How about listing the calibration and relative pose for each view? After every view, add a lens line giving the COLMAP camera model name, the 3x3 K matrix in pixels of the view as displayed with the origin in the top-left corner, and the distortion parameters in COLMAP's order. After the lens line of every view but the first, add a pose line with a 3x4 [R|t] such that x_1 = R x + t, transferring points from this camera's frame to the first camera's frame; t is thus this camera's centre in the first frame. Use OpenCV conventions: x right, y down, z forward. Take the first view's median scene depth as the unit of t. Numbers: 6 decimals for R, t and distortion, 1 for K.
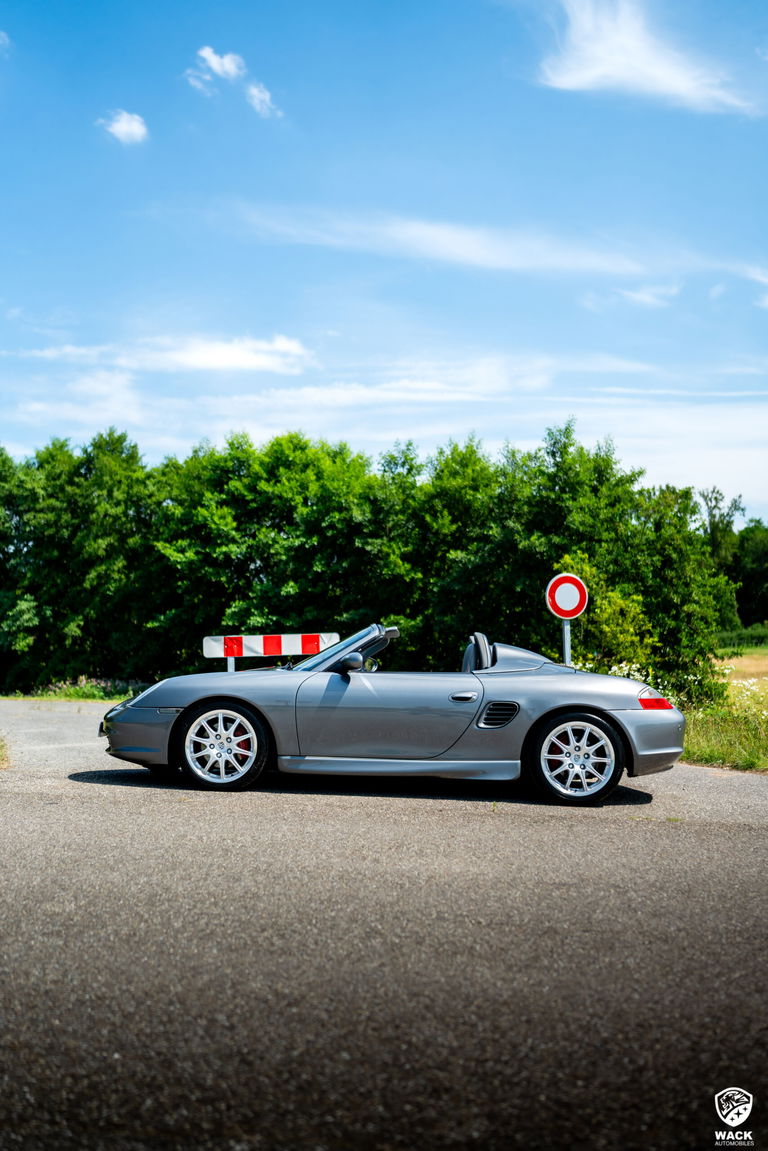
lens RADIAL K [[1064.4, 0, 373.4], [0, 1064.4, 586.1], [0, 0, 1]] dist [-0.010595, 0.000000]
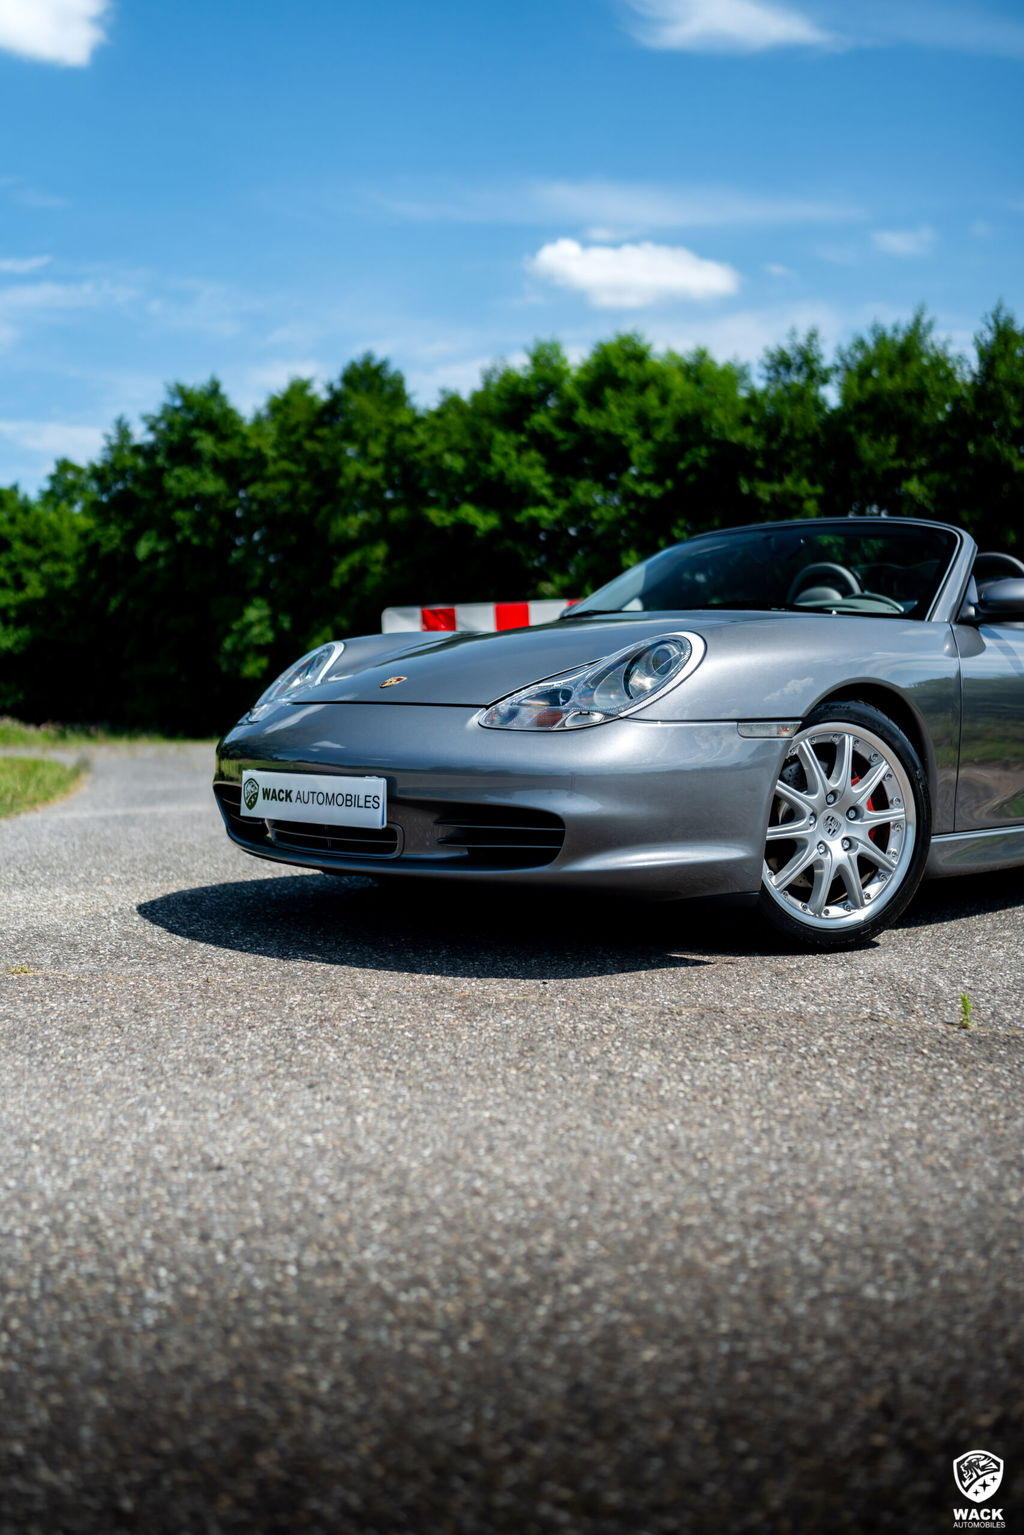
lens RADIAL K [[1419.4, 0, 497.4], [0, 1419.4, 771.5], [0, 0, 1]] dist [-0.010595, 0.000000]
pose [[0.982071, -0.007177, -0.188372, 0.012069], [0.030175, 0.992375, 0.119506, 0.018294], [0.186078, -0.123048, 0.974800, 0.123883]]
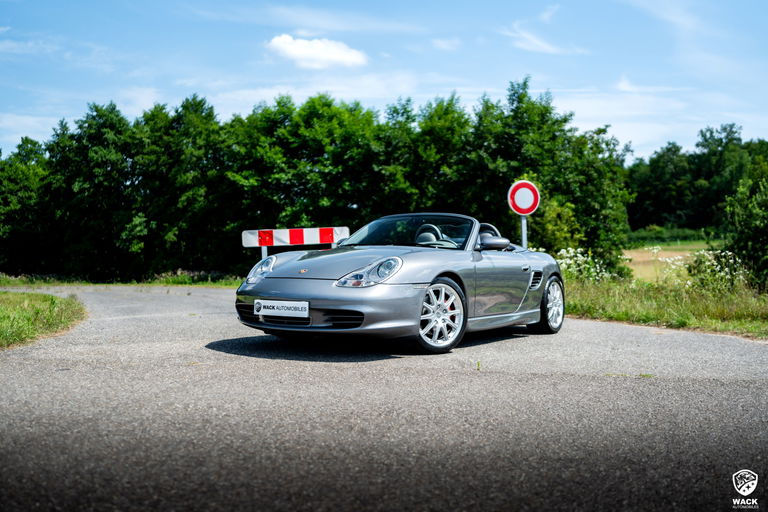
lens RADIAL K [[710.2, 0, 384.4], [0, 710.2, 256.8], [0, 0, 1]] dist [-0.010595, 0.000000]
pose [[0.999887, -0.014995, 0.000986, 0.003464], [0.014894, 0.997602, 0.067591, 0.009633], [-0.001997, -0.067569, 0.997713, 0.059588]]
